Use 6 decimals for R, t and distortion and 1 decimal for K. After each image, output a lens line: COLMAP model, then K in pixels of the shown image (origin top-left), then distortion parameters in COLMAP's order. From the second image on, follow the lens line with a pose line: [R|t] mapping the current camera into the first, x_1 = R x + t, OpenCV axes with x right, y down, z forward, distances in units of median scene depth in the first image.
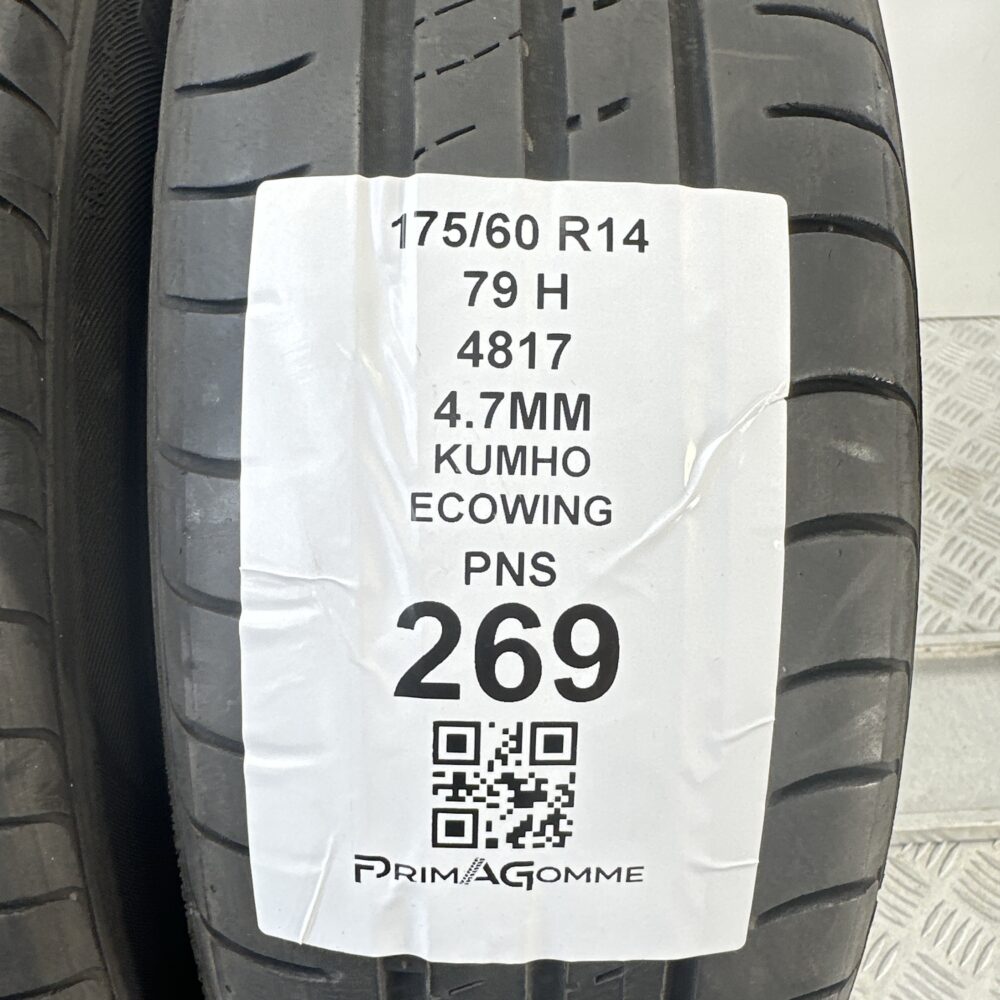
lens RADIAL K [[1005.5, 0, 500.0], [0, 1005.5, 500.0], [0, 0, 1]] dist [-0.017021, -0.010120]
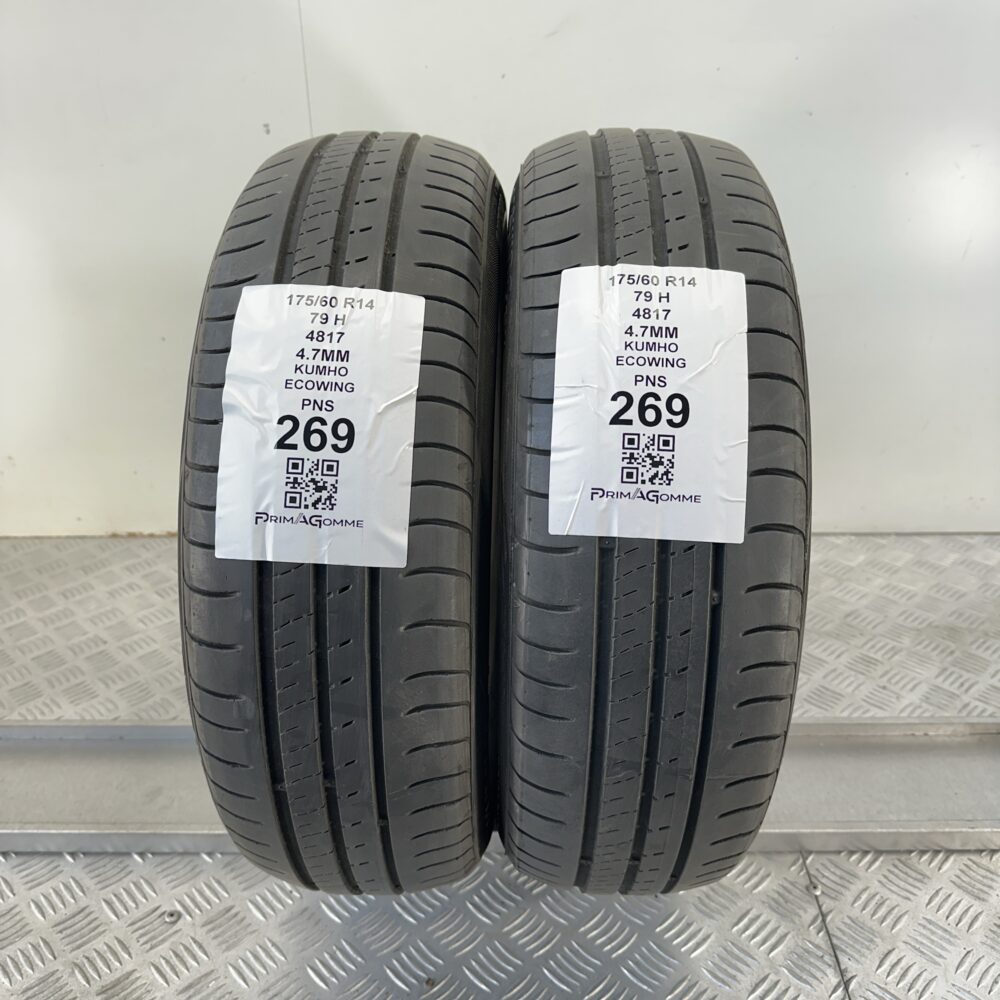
lens RADIAL K [[977.2, 0, 500.0], [0, 977.2, 500.0], [0, 0, 1]] dist [0.006543, -0.005690]
pose [[0.997210, 0.019342, -0.072095, -0.205863], [-0.042156, 0.943003, -0.330103, 1.295705], [0.061601, 0.332222, 0.941188, -1.513700]]
